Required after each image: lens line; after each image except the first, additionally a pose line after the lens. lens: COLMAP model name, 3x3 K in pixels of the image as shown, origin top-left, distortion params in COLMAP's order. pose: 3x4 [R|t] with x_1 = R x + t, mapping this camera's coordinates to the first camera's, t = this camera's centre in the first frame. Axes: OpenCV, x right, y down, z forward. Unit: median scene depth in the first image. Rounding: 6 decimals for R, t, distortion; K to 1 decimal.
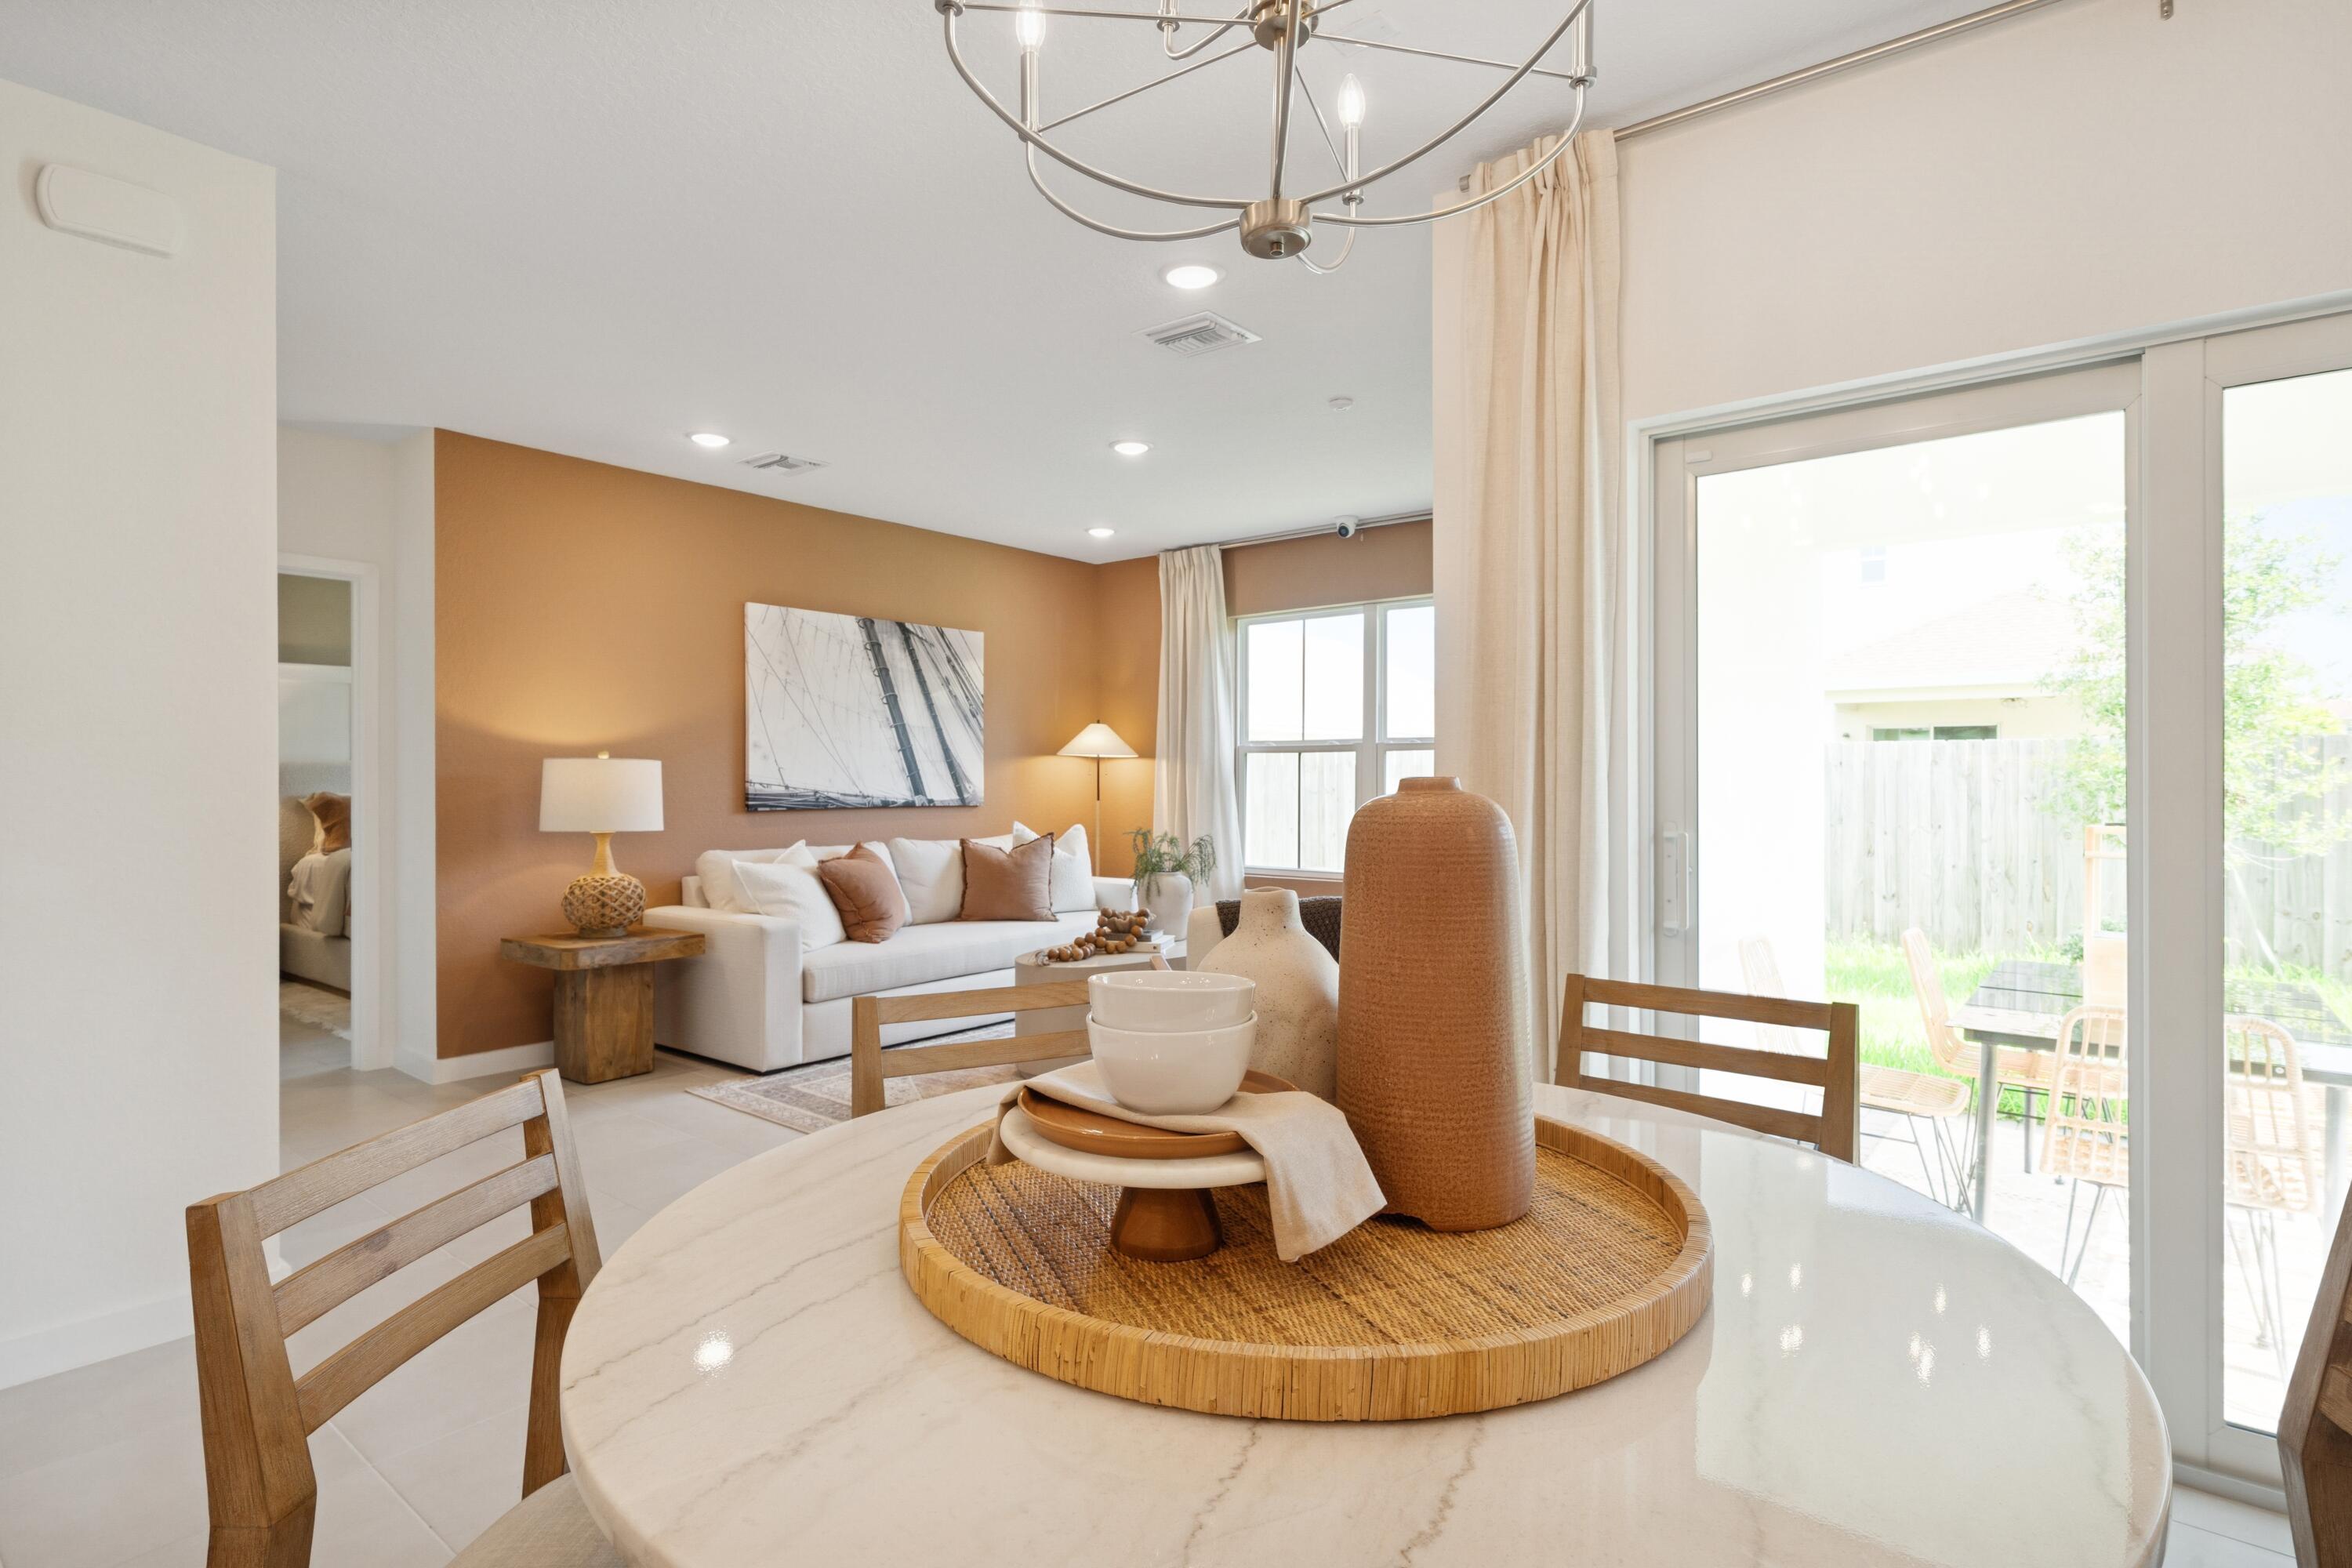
lens RADIAL K [[1197.5, 0, 1182.6], [0, 1197.5, 779.4], [0, 0, 1]] dist [-0.000494, 0.000024]
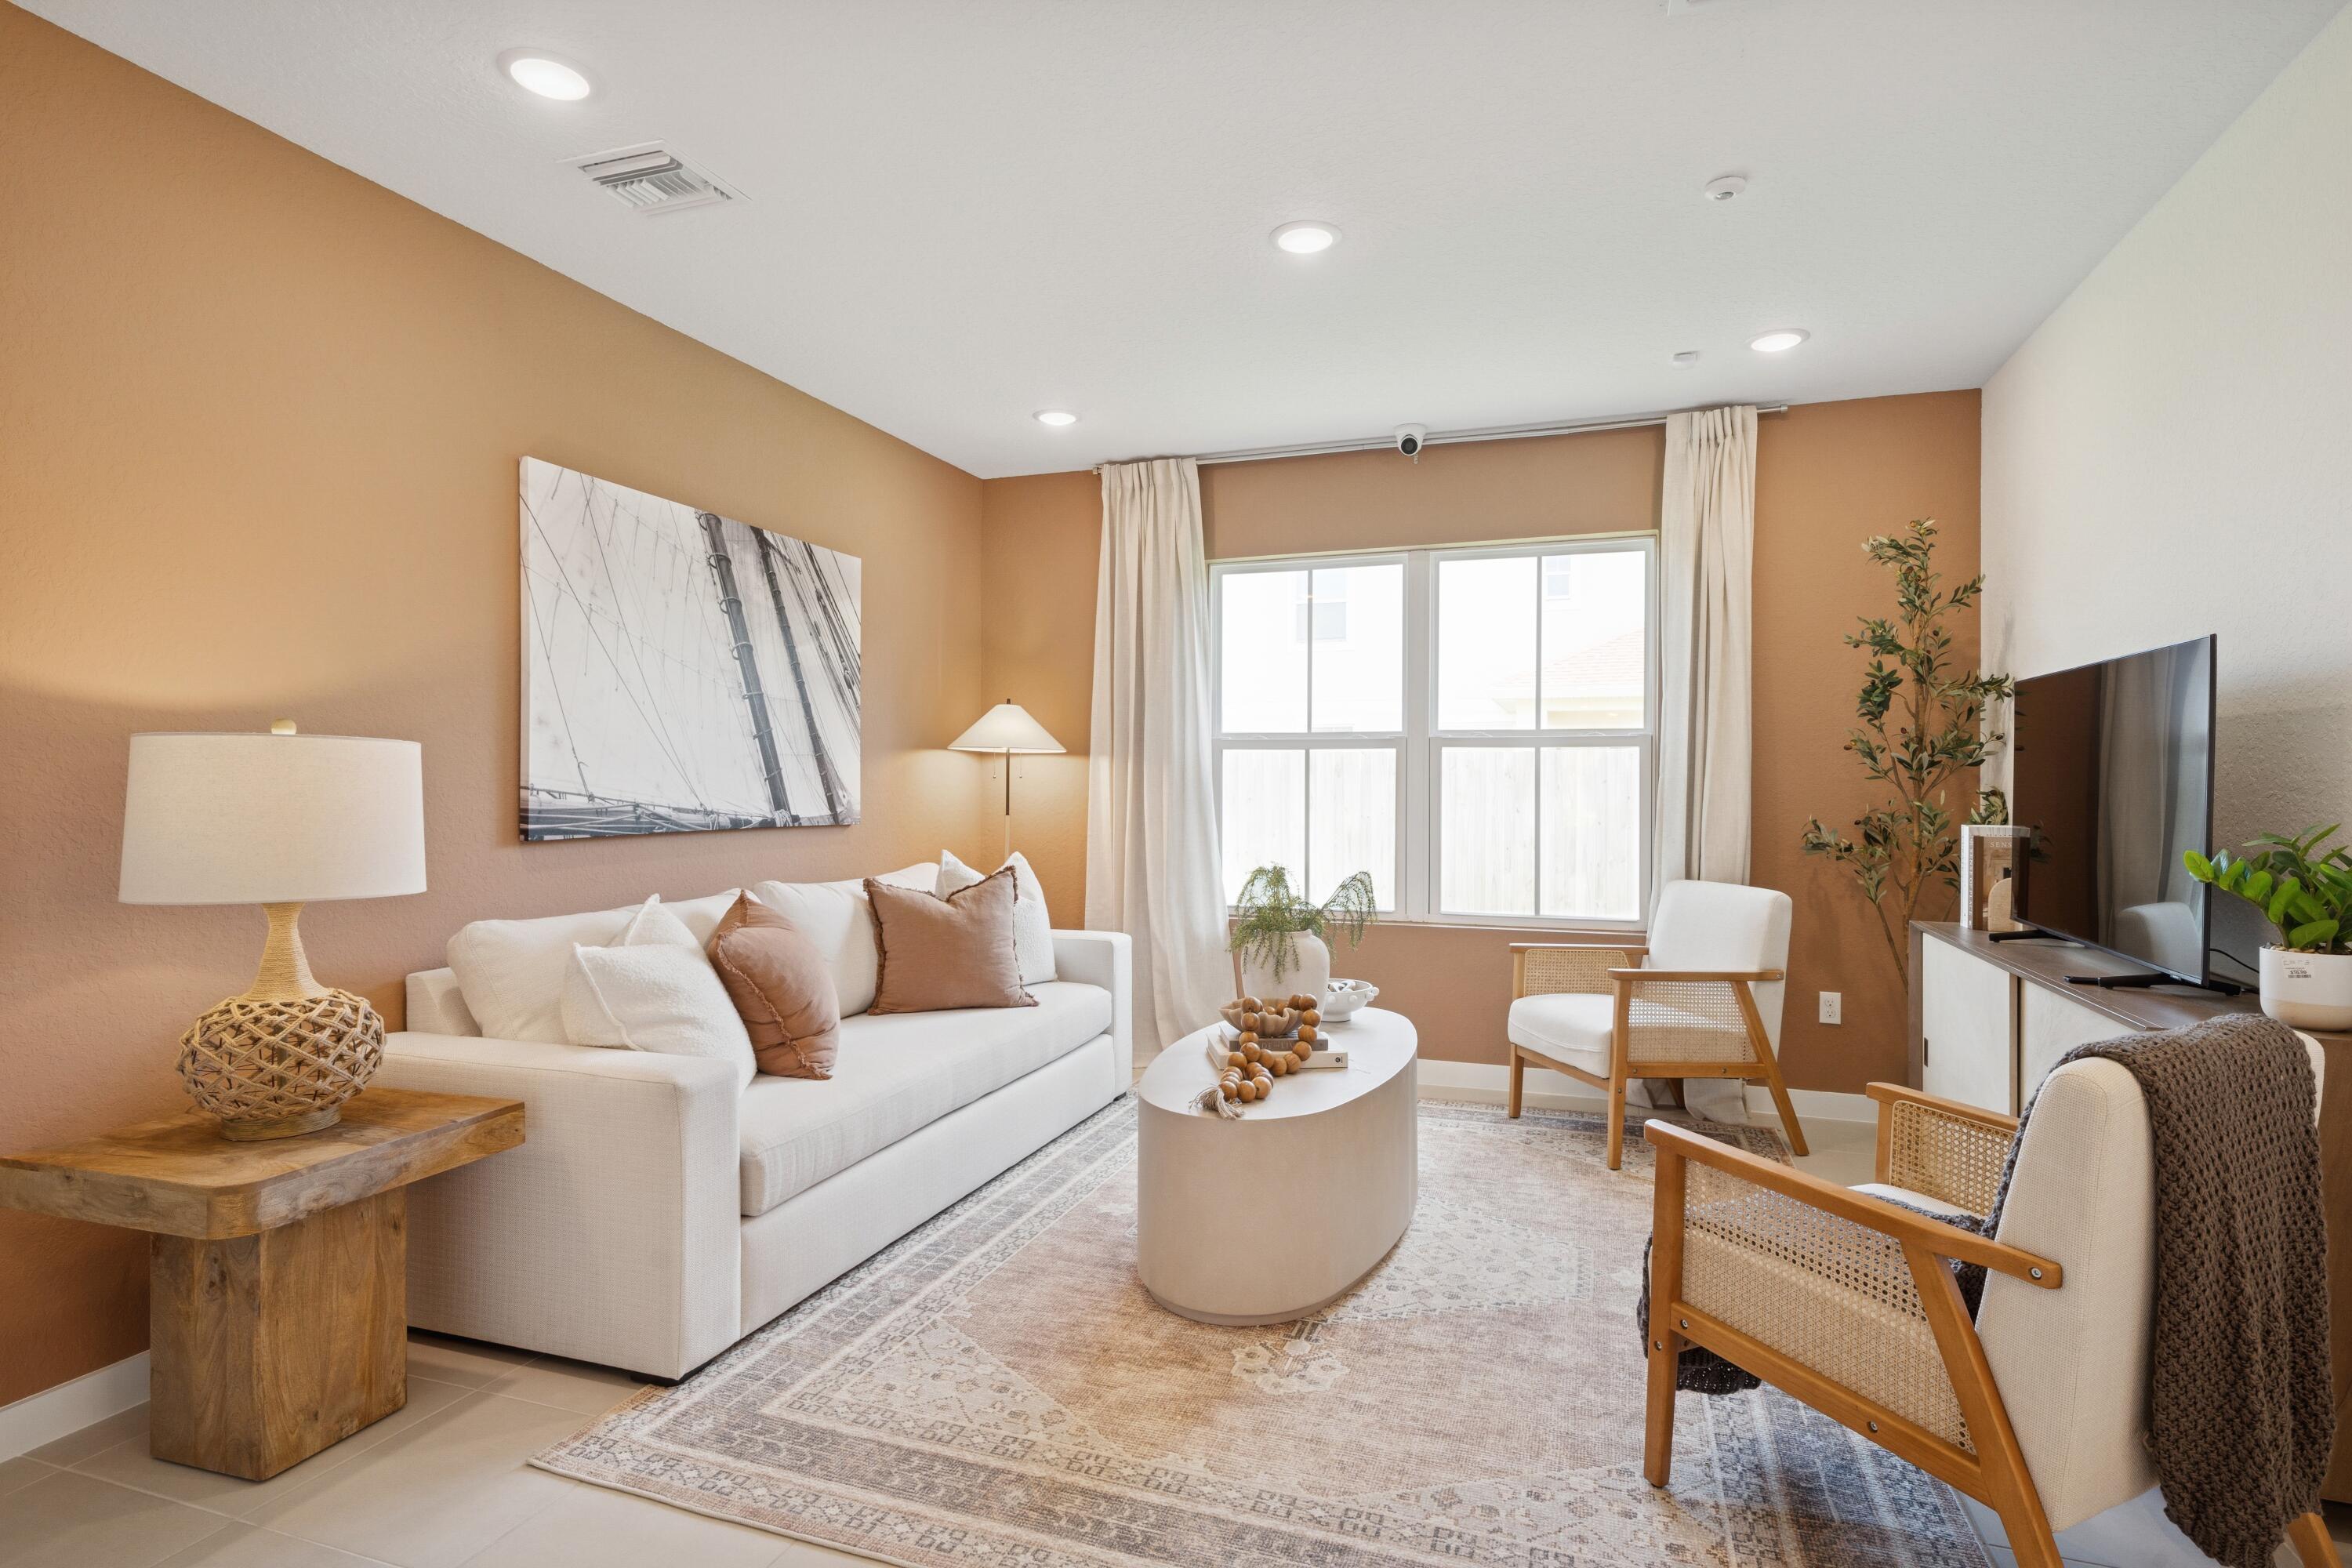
lens RADIAL K [[1208.0, 0, 1171.1], [0, 1208.0, 785.9], [0, 0, 1]] dist [-0.003556, 0.000885]
pose [[0.941258, 0.003210, 0.337674, -0.252986], [-0.003648, 0.999993, 0.000663, -0.000217], [-0.337670, -0.001856, 0.941263, 0.359491]]
